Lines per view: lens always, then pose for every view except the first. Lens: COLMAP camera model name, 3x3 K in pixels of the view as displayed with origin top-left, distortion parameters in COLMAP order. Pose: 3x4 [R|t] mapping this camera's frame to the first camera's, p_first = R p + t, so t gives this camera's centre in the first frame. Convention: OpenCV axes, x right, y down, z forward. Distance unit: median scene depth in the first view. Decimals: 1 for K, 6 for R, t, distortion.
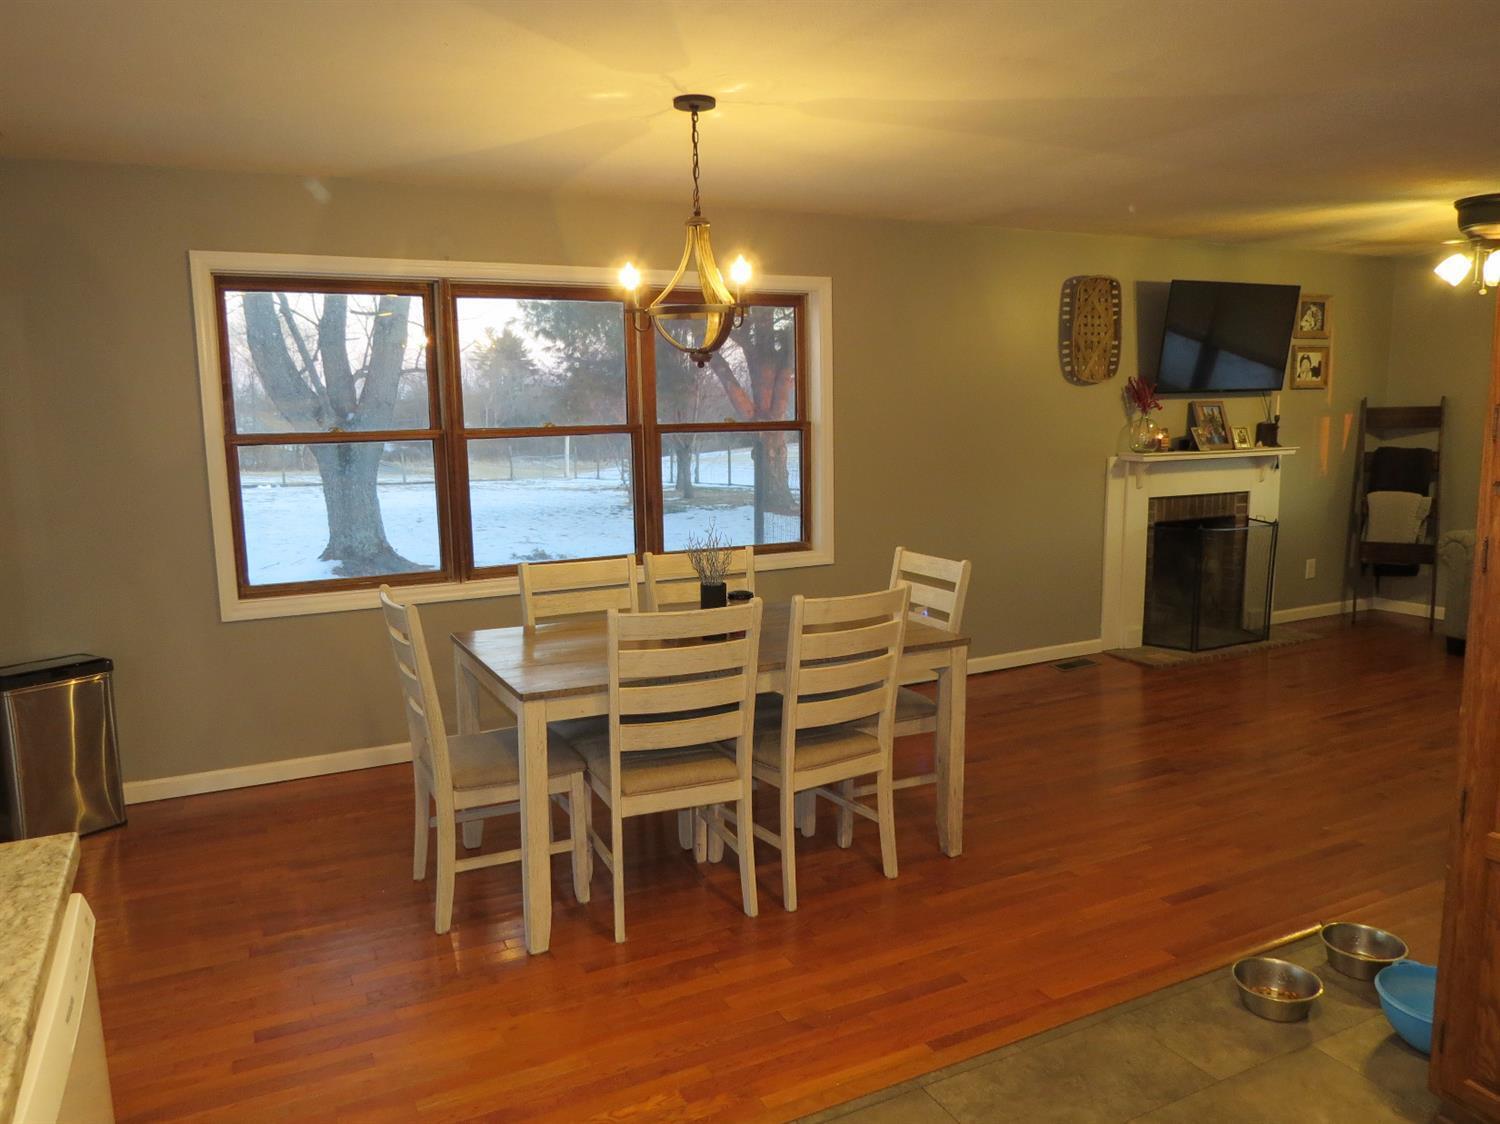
lens RADIAL K [[1073.5, 0, 745.2], [0, 1073.5, 561.0], [0, 0, 1]] dist [-0.011191, -0.003534]
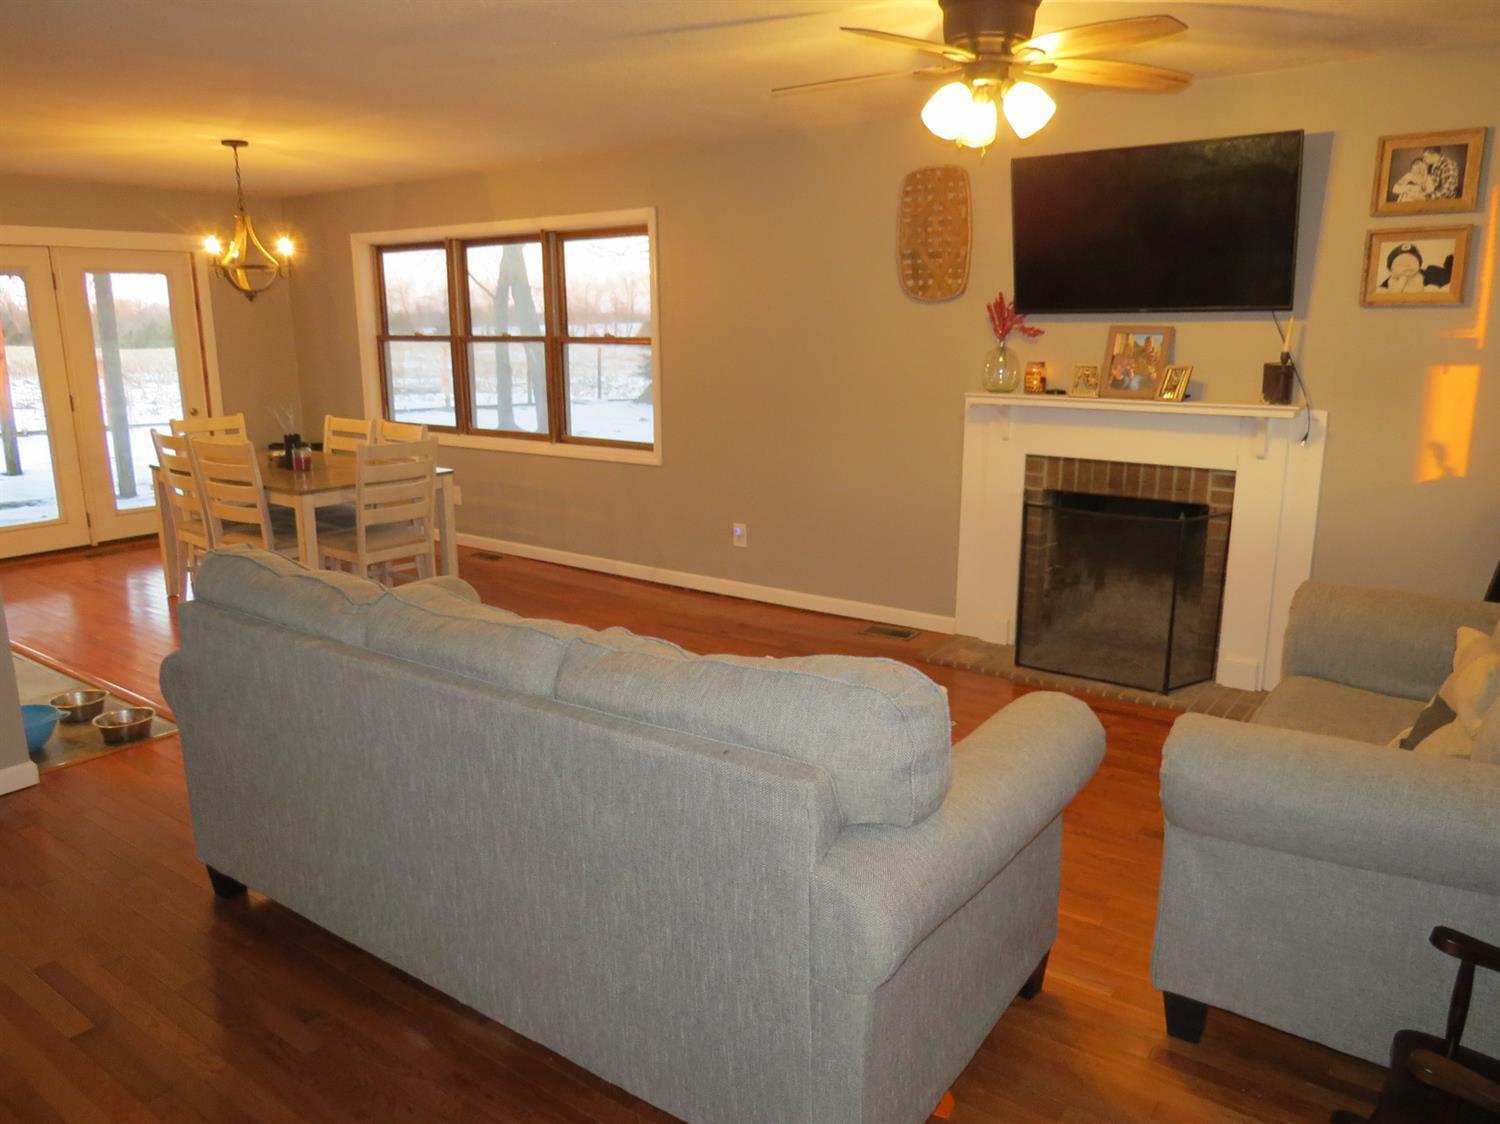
lens RADIAL K [[1073.5, 0, 747.9], [0, 1073.5, 564.5], [0, 0, 1]] dist [-0.011191, -0.003534]
pose [[0.448929, 0.210864, -0.868331, 0.980455], [-0.134670, 0.976625, 0.167537, -0.085158], [0.883361, 0.041726, 0.466832, 0.489272]]
